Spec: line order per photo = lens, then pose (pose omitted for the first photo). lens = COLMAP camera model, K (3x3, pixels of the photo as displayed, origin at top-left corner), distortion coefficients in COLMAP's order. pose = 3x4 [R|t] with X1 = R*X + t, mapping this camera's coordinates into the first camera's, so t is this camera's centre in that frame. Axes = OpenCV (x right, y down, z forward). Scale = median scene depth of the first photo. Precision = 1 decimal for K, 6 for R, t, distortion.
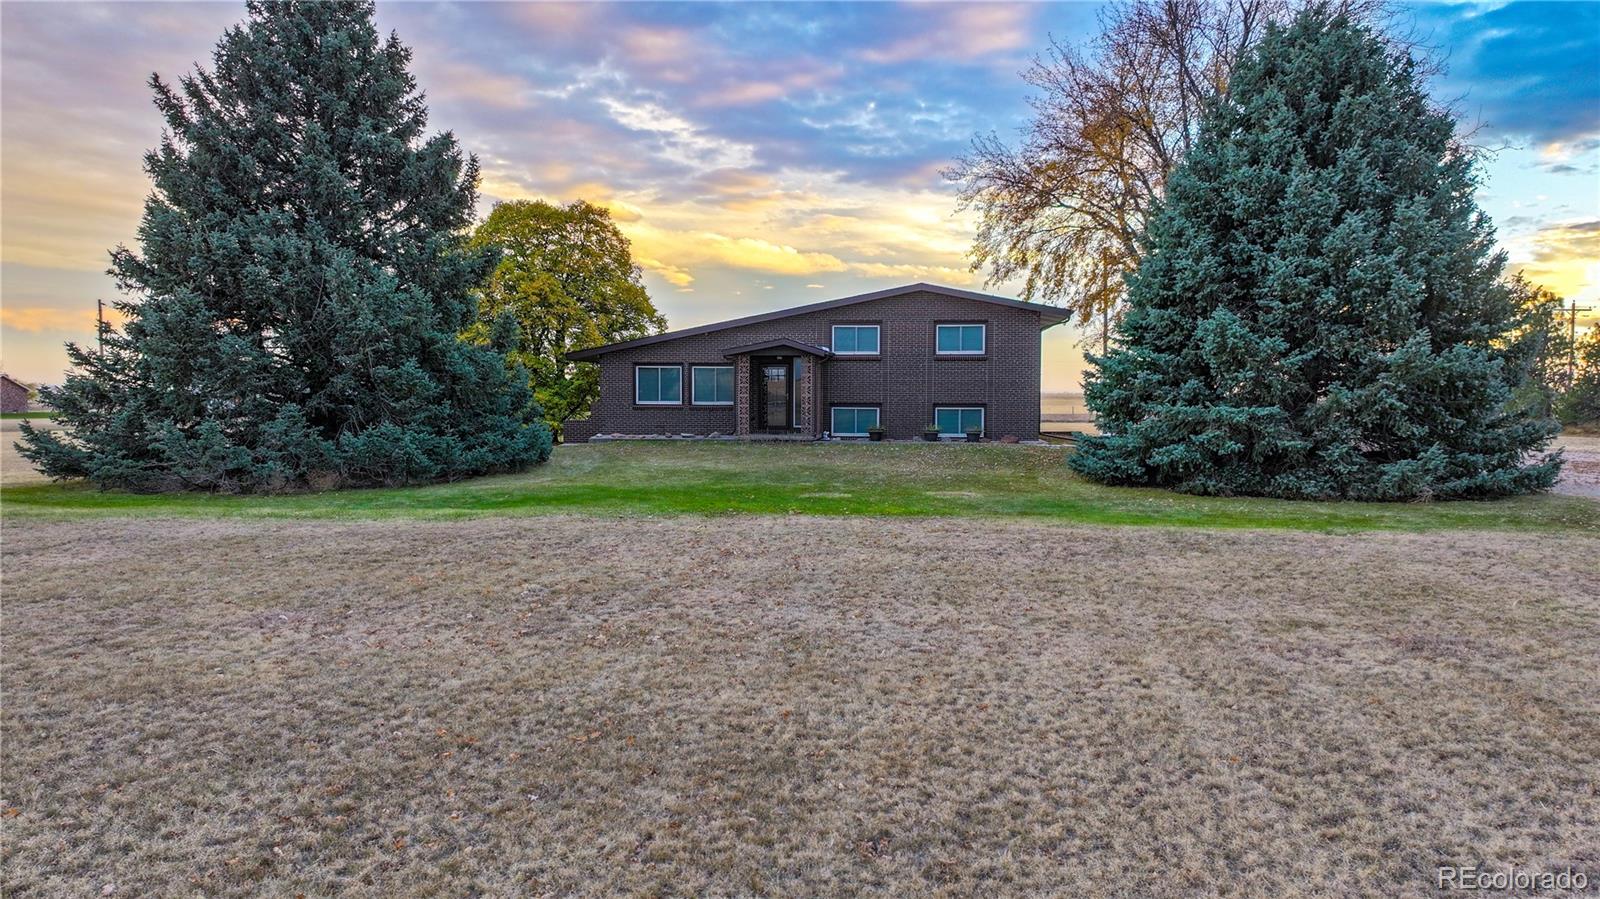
lens RADIAL K [[1163.6, 0, 799.5], [0, 1163.6, 449.6], [0, 0, 1]] dist [-0.000921, 0.001972]
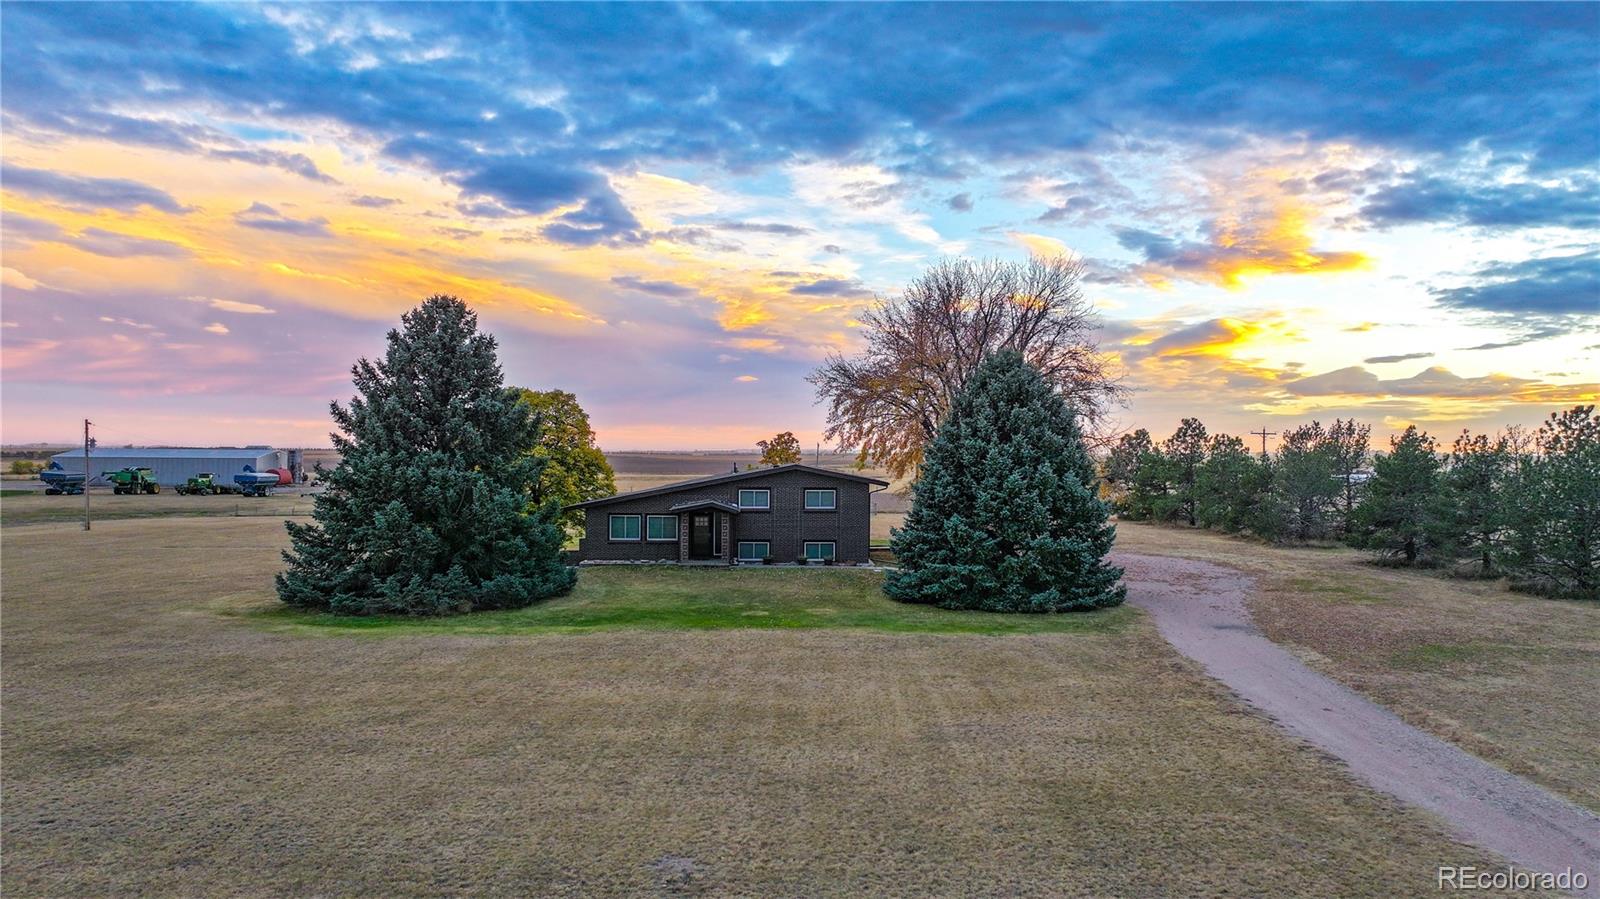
lens RADIAL K [[1163.6, 0, 798.8], [0, 1163.6, 450.8], [0, 0, 1]] dist [-0.000921, 0.001972]
pose [[0.991184, 0.001950, 0.132481, -0.159608], [0.004408, 0.998853, -0.047687, -0.135087], [-0.132422, 0.047851, 0.990038, -0.906317]]
